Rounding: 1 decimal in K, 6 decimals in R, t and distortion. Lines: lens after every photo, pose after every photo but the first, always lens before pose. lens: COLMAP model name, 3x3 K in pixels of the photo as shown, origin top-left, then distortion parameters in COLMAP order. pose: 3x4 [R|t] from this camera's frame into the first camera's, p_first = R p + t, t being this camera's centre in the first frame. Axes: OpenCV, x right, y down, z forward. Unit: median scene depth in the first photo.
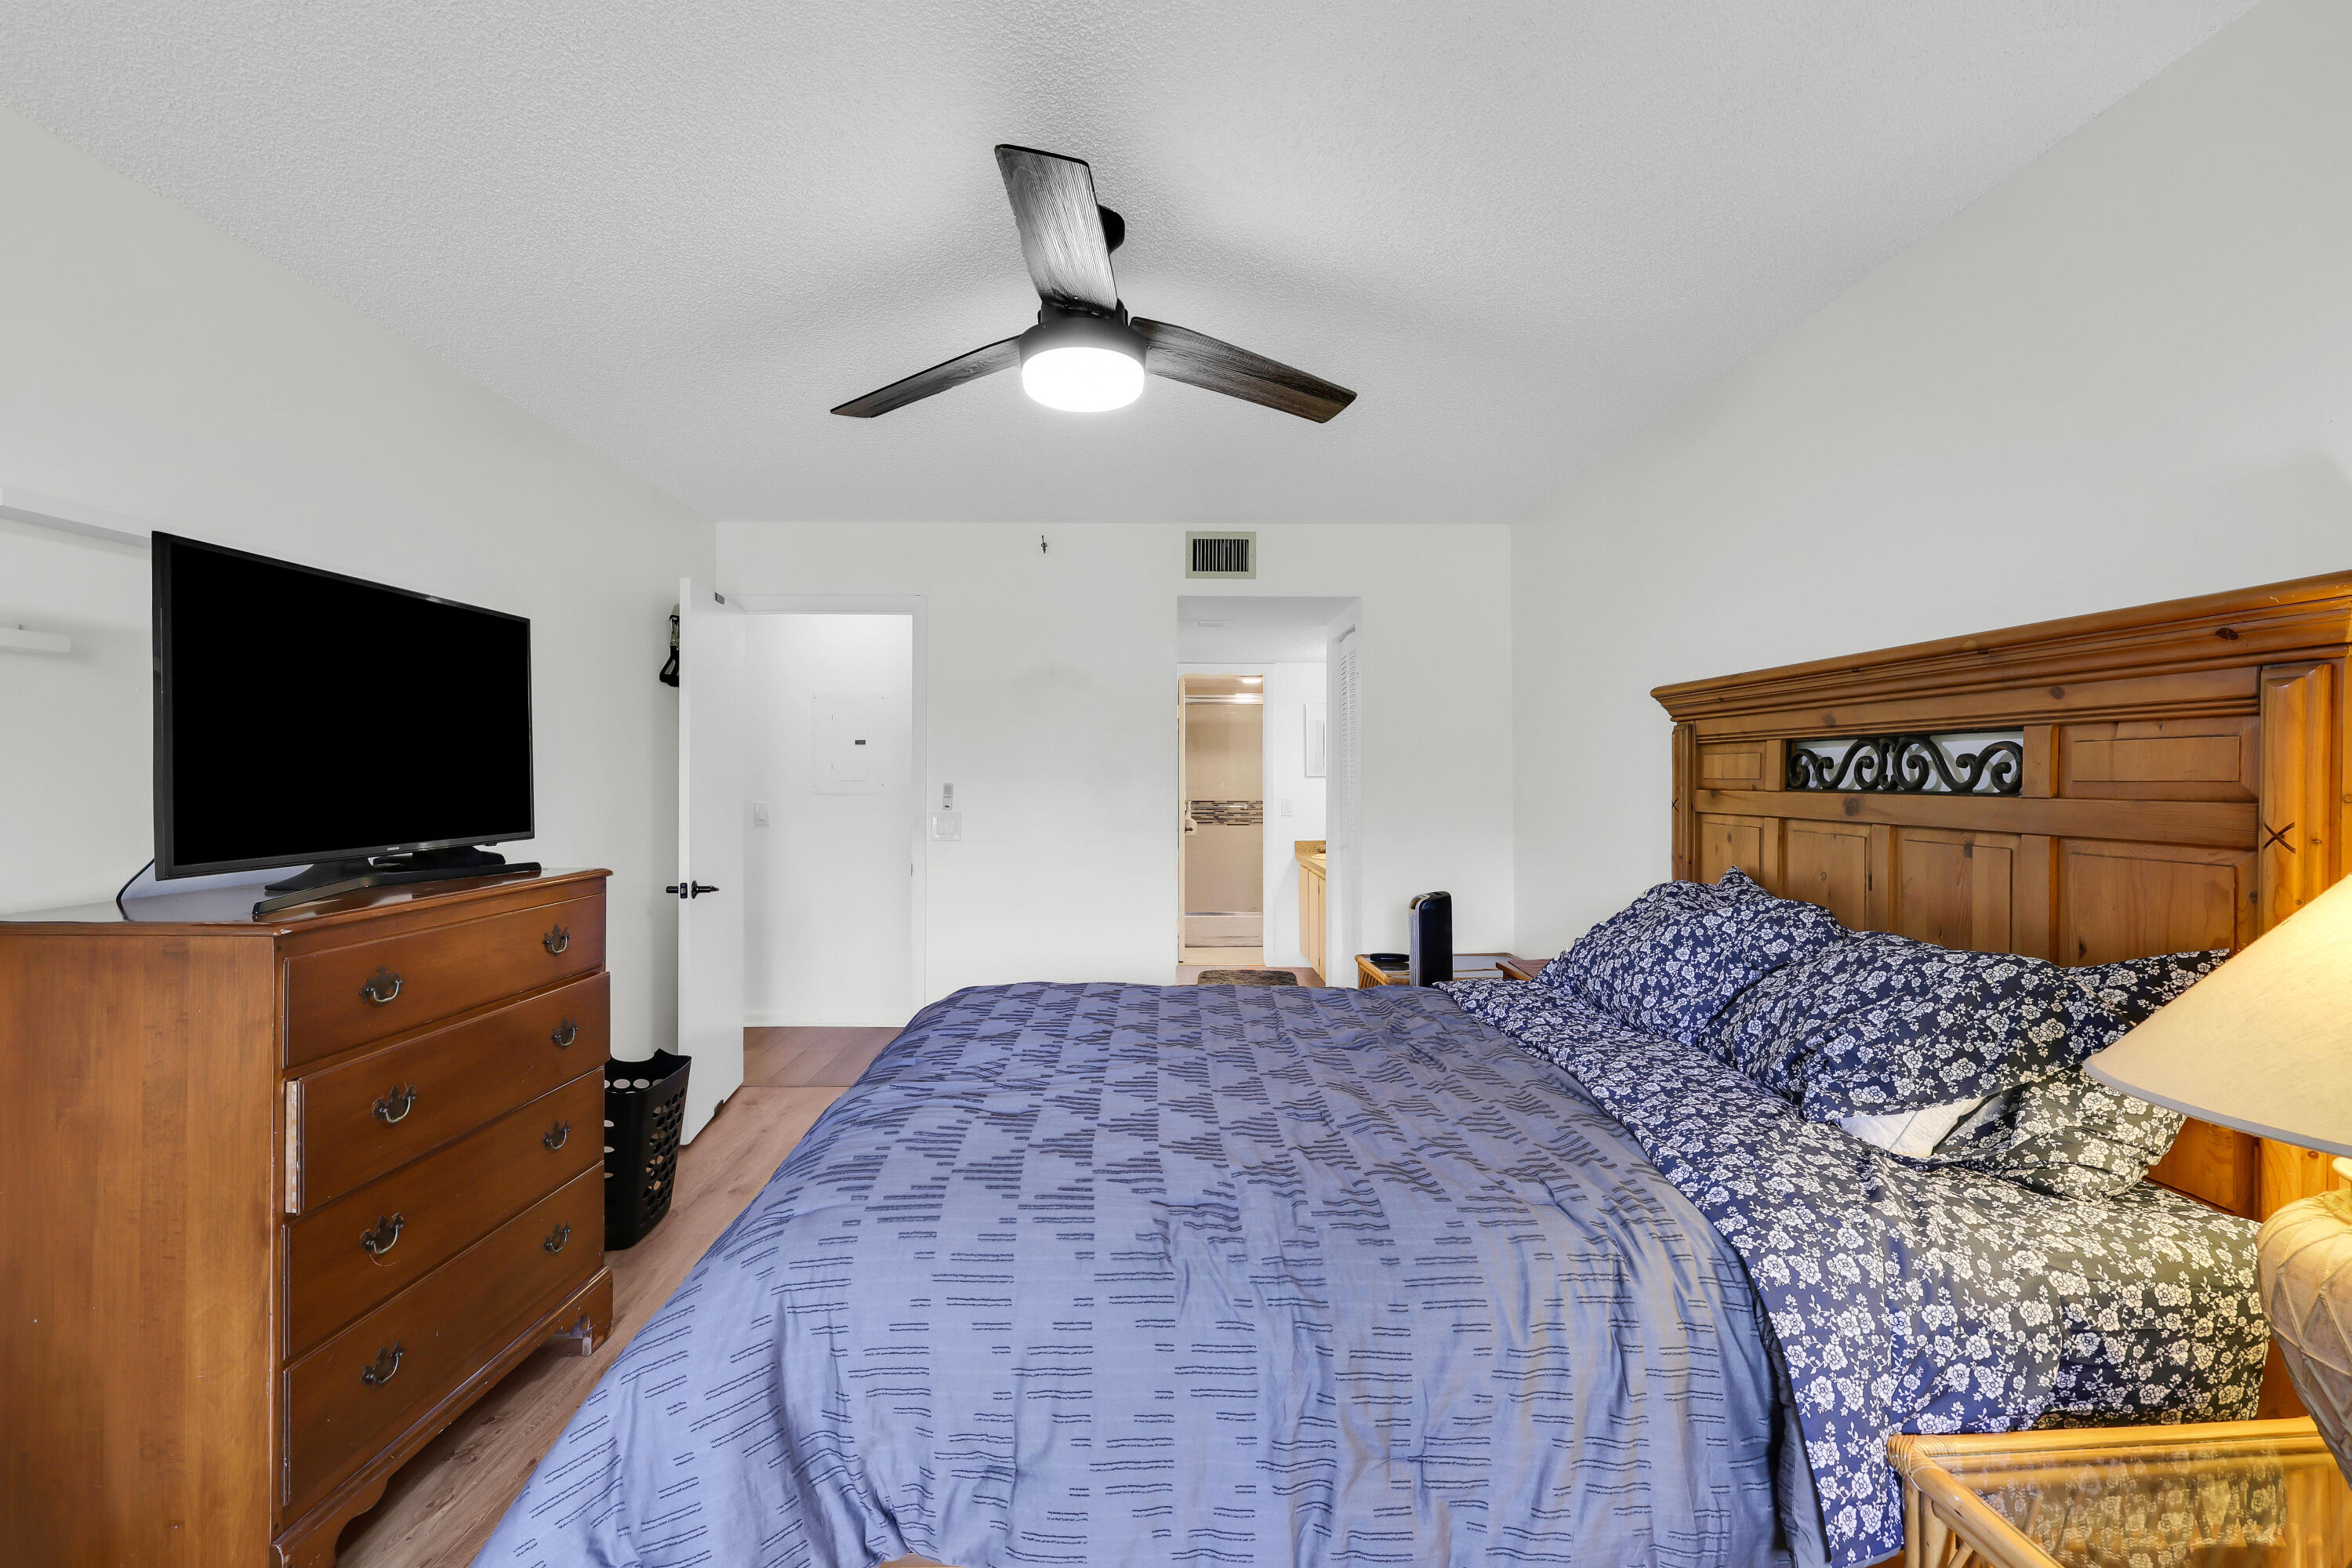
lens RADIAL K [[1056.3, 0, 1178.3], [0, 1056.3, 777.8], [0, 0, 1]] dist [0.010973, 0.000106]
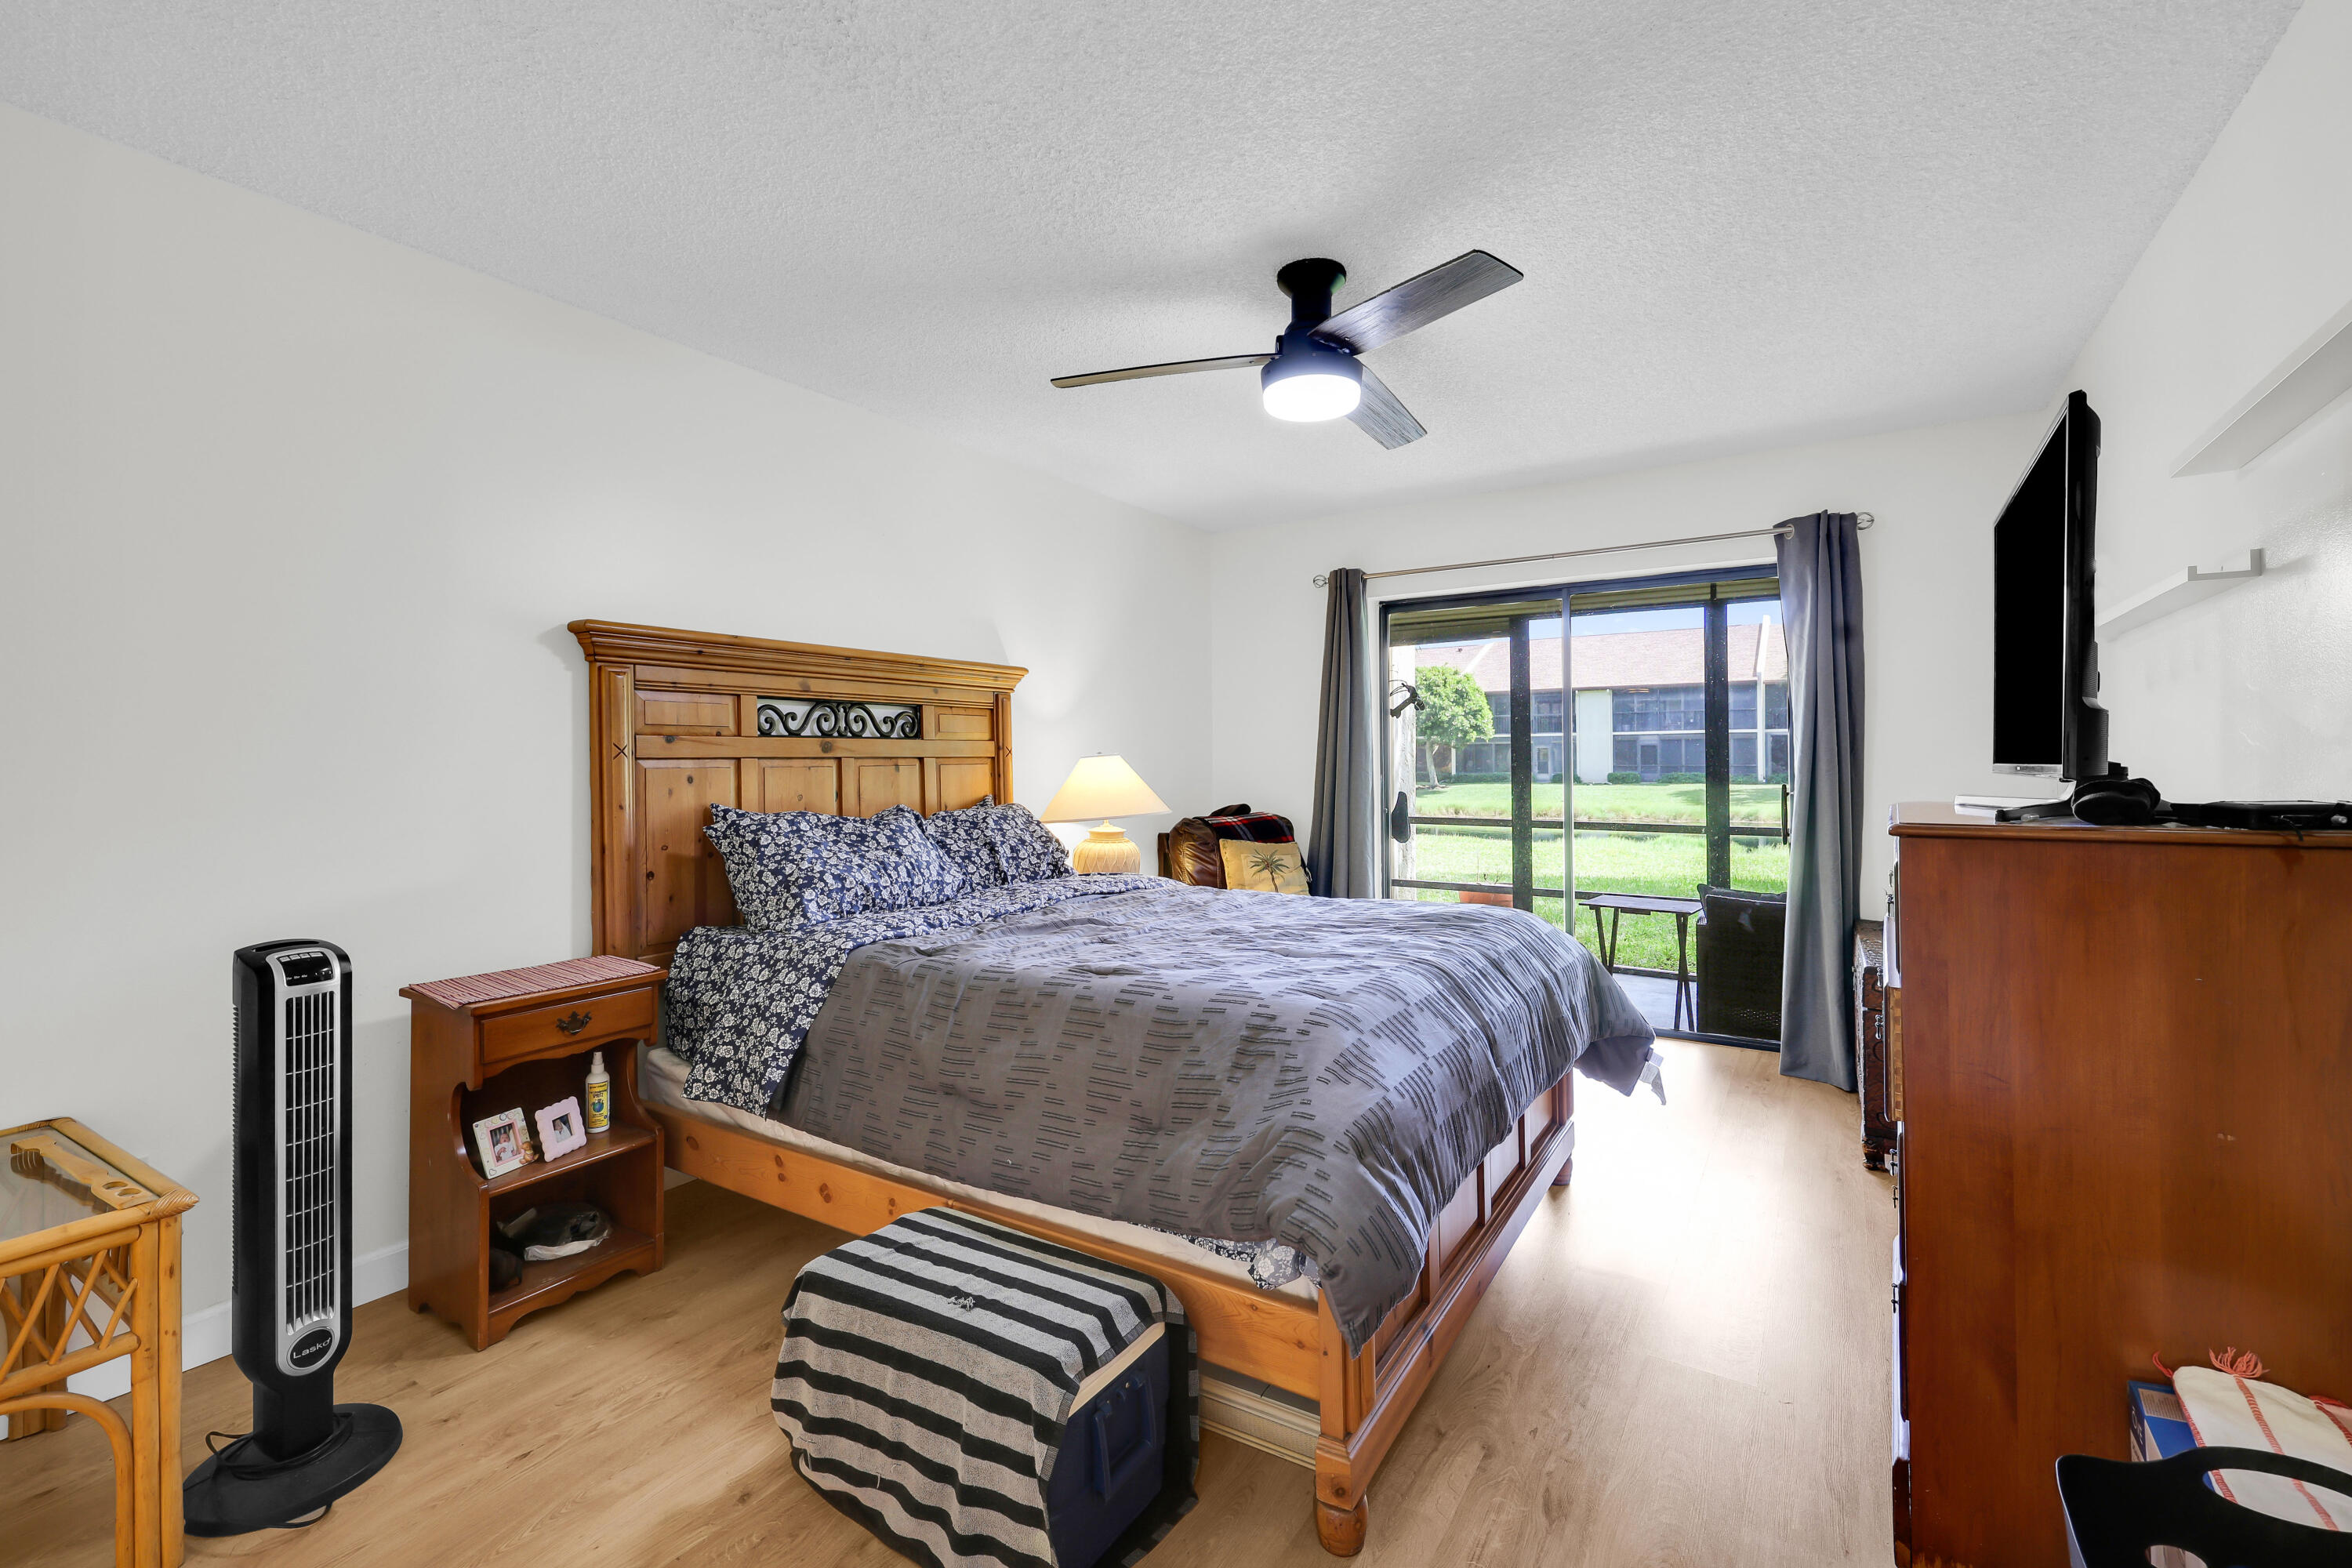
lens RADIAL K [[1056.3, 0, 1158.2], [0, 1056.3, 767.6], [0, 0, 1]] dist [0.010973, 0.000106]
pose [[-0.855486, 0.003734, 0.517812, -0.560638], [0.009433, 0.999920, 0.008374, 0.050358], [-0.517740, 0.012048, -0.855453, 2.114913]]
